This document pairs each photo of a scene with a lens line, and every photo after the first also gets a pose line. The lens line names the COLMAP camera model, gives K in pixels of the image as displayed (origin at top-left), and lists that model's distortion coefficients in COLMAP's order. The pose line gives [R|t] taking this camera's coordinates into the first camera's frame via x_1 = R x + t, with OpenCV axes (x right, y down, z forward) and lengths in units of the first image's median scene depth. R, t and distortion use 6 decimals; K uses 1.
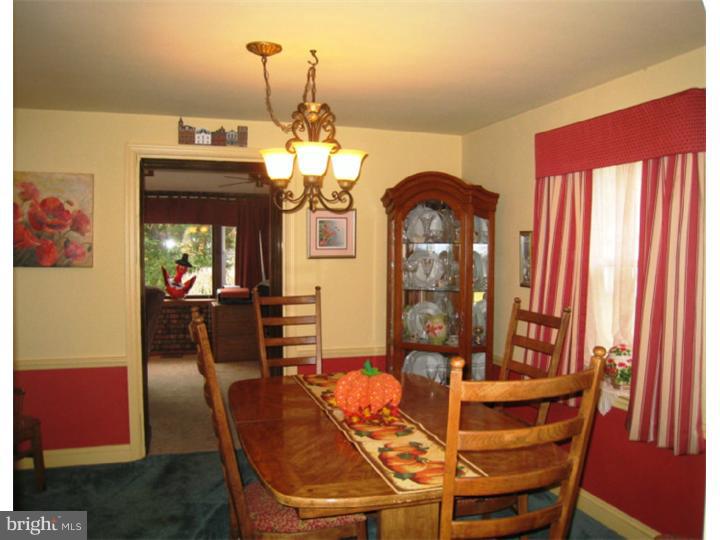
lens RADIAL K [[594.4, 0, 360.0], [0, 594.4, 270.0], [0, 0, 1]] dist [-0.096679, -0.005481]
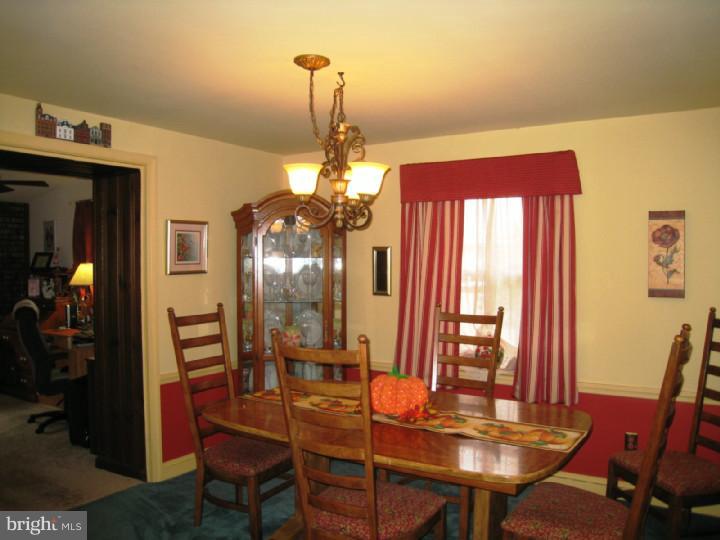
lens RADIAL K [[573.9, 0, 360.7], [0, 573.9, 282.1], [0, 0, 1]] dist [-0.112628, 0.063308]
pose [[0.777196, -0.031758, 0.628457, -0.461499], [0.029703, 0.999464, 0.013774, -0.012383], [-0.628557, 0.007962, 0.777722, 0.138989]]
